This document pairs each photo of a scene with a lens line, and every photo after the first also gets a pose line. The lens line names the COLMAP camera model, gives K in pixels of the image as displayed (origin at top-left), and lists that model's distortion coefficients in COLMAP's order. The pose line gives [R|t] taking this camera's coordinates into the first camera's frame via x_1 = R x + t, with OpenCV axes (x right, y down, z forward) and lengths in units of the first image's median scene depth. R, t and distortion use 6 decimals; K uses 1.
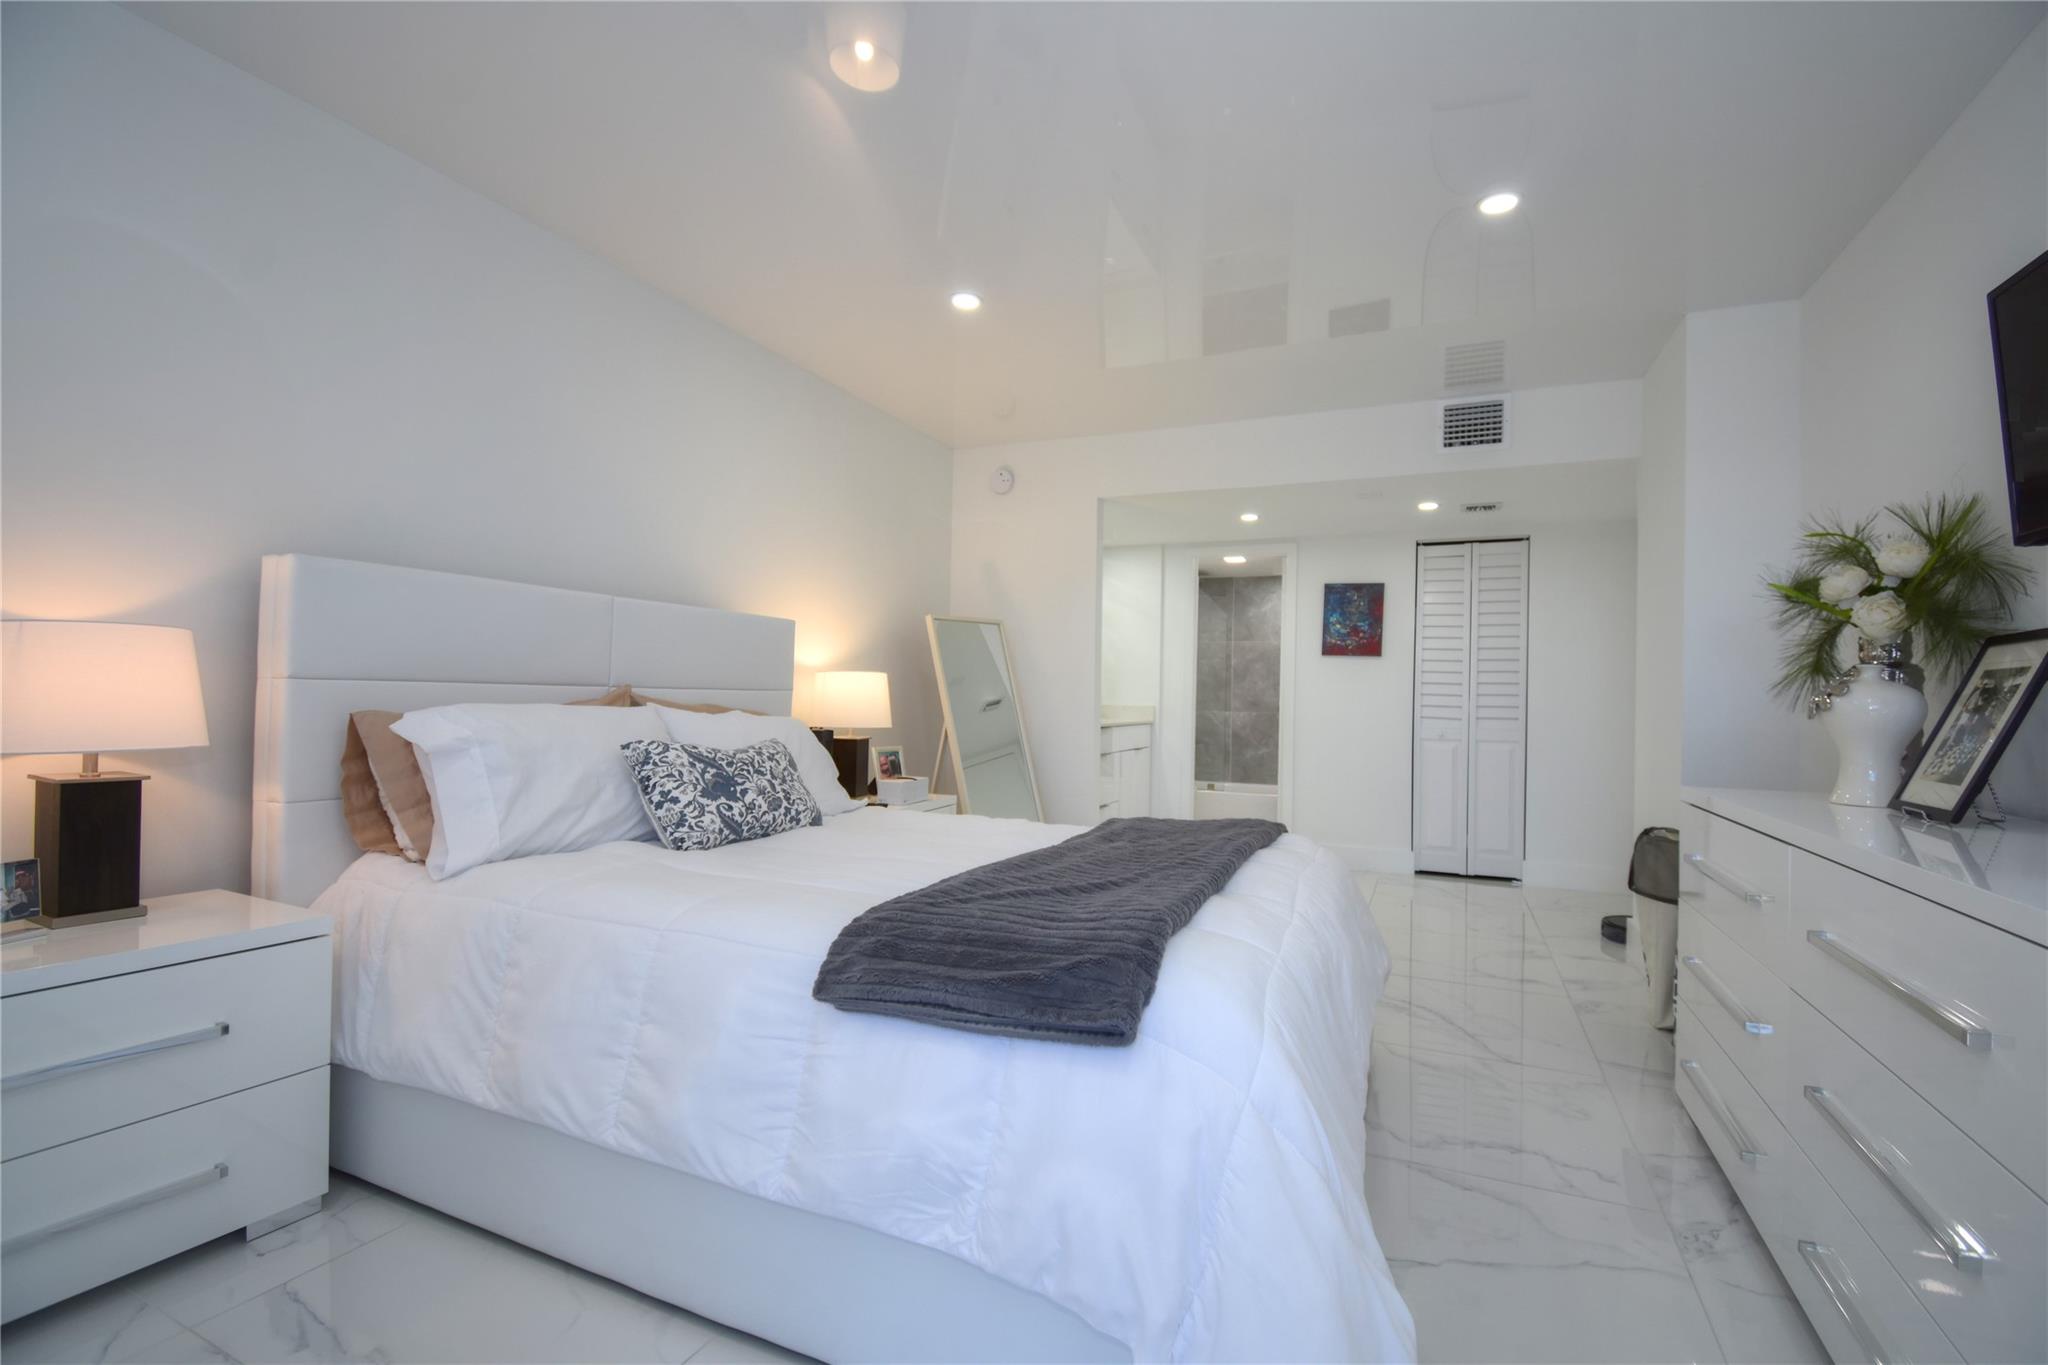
lens RADIAL K [[910.6, 0, 1035.2], [0, 910.6, 689.6], [0, 0, 1]] dist [0.020211, -0.025717]
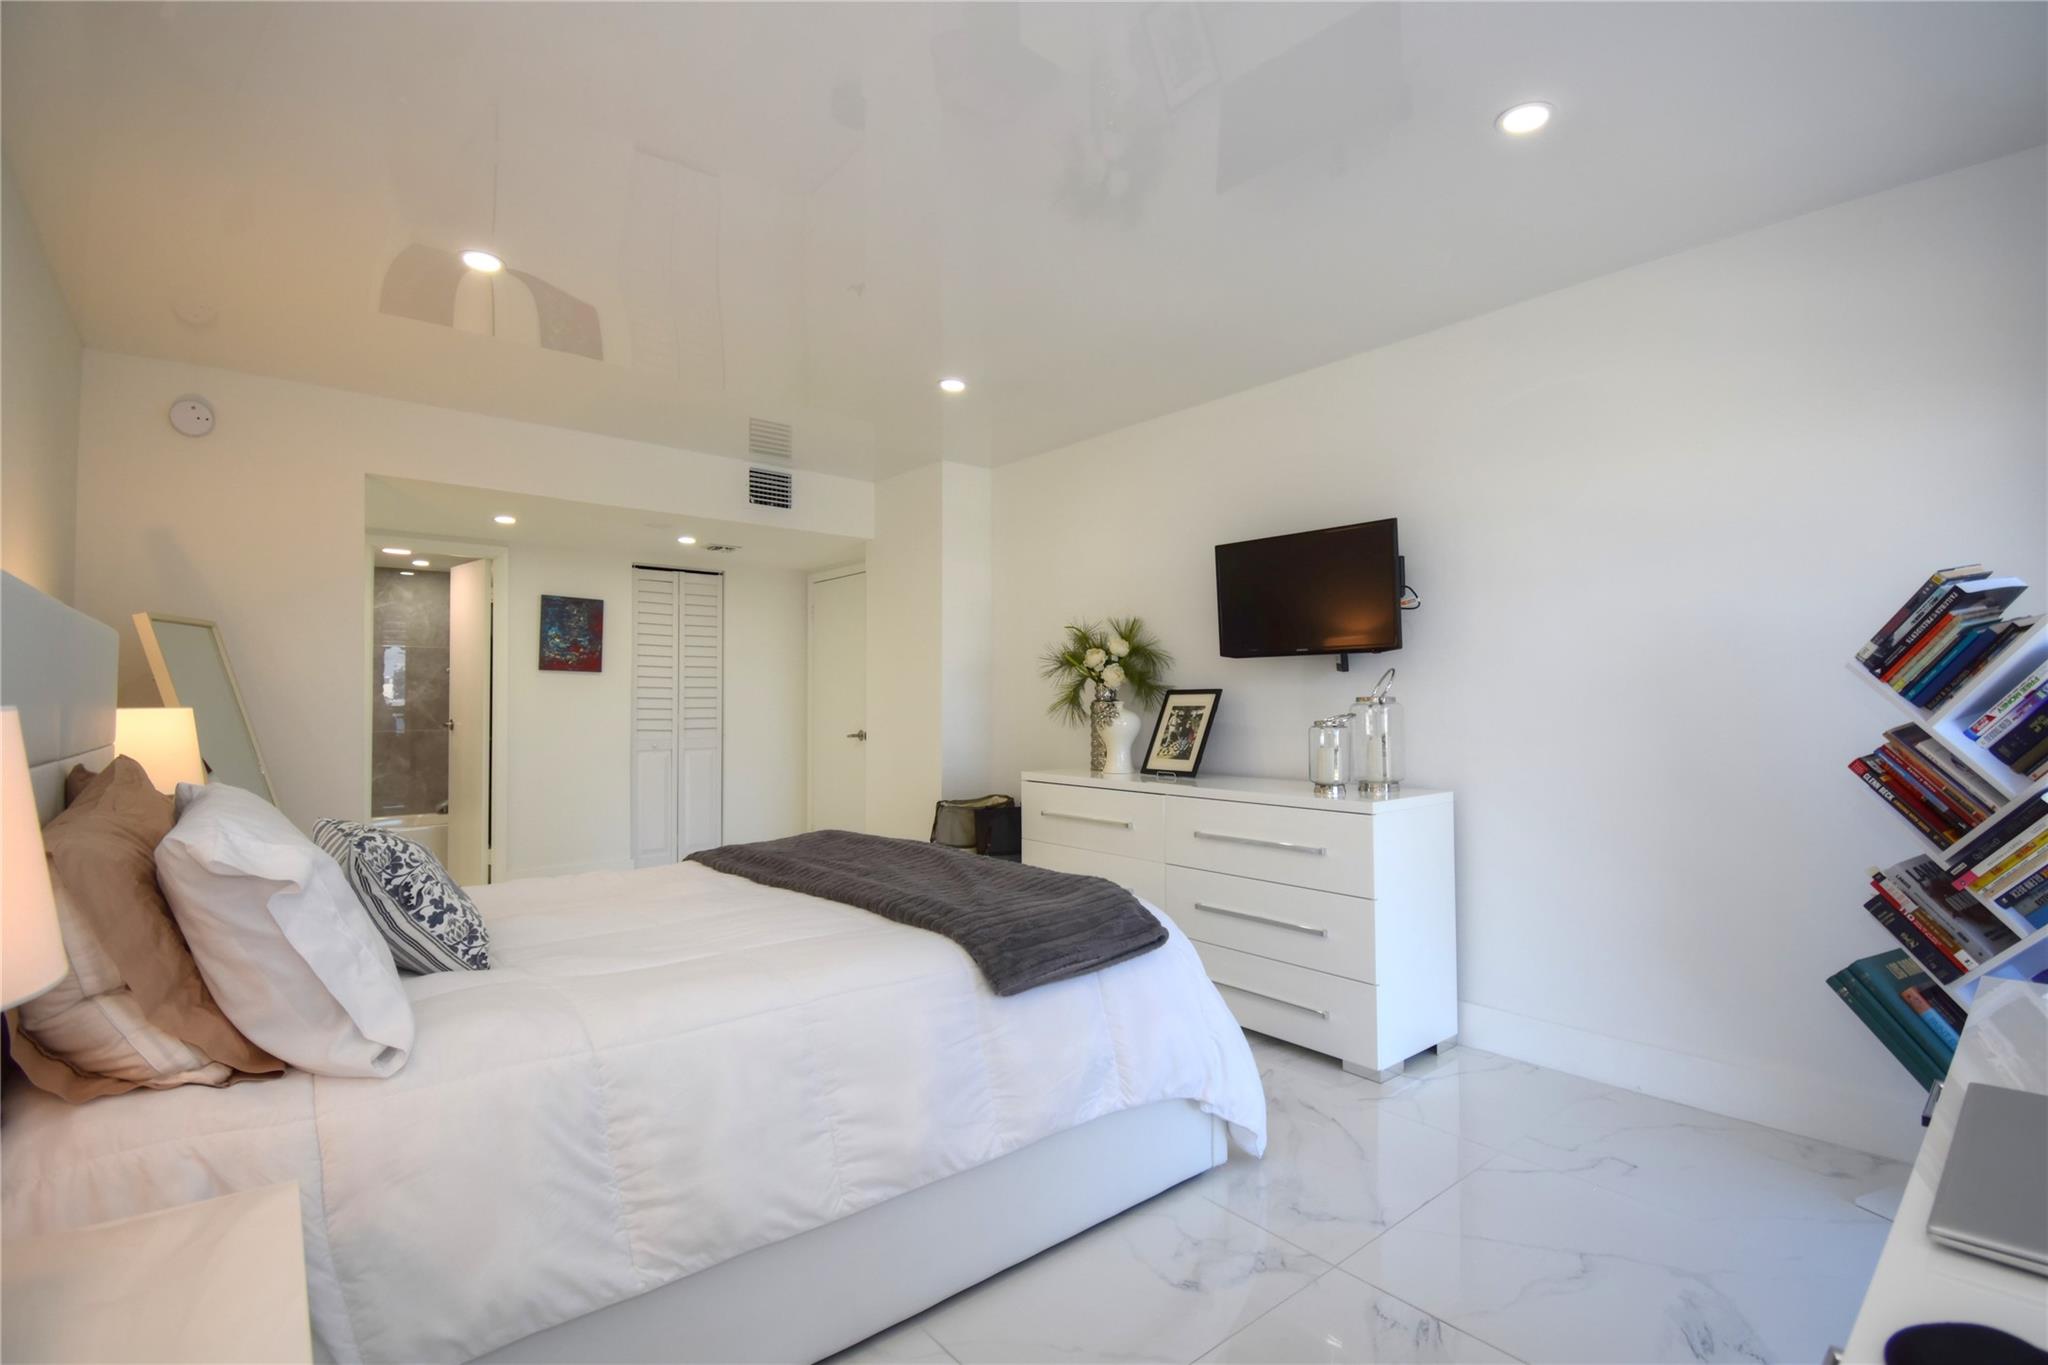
lens RADIAL K [[959.0, 0, 1035.9], [0, 959.0, 697.8], [0, 0, 1]] dist [0.026431, -0.027129]
pose [[0.427141, -0.017525, 0.904015, -0.398411], [0.000744, 0.999819, 0.019031, -0.028716], [-0.904184, -0.007456, 0.427077, 0.104780]]
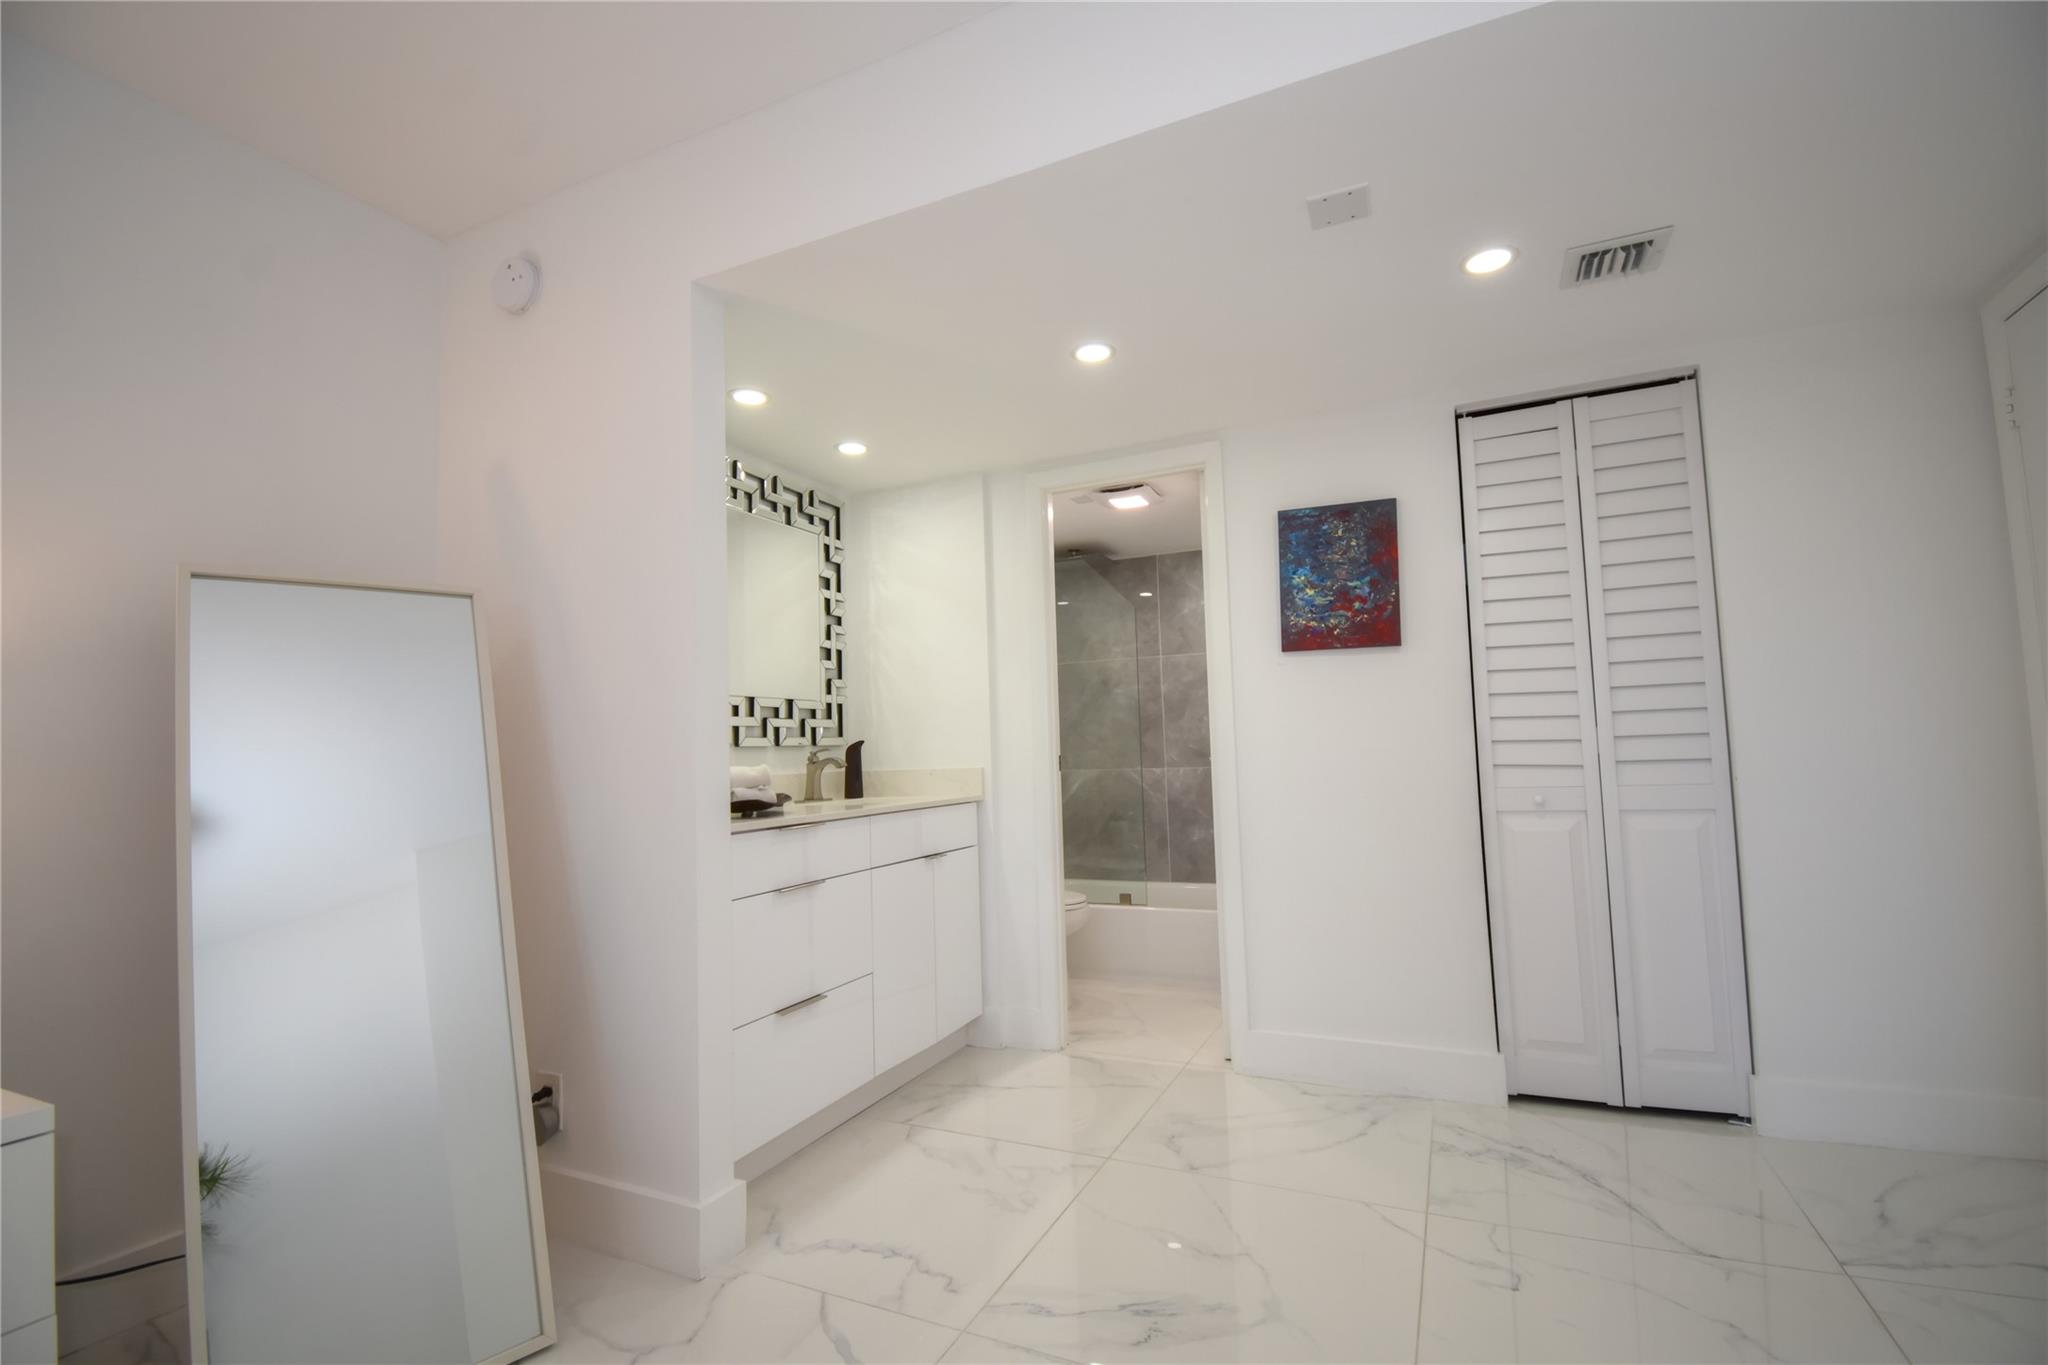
lens RADIAL K [[910.6, 0, 1035.2], [0, 910.6, 689.6], [0, 0, 1]] dist [0.020211, -0.025717]
pose [[0.998621, -0.050890, -0.012886, 0.193882], [0.049970, 0.996716, -0.063717, 0.008878], [0.016087, 0.062986, 0.997885, 0.524737]]
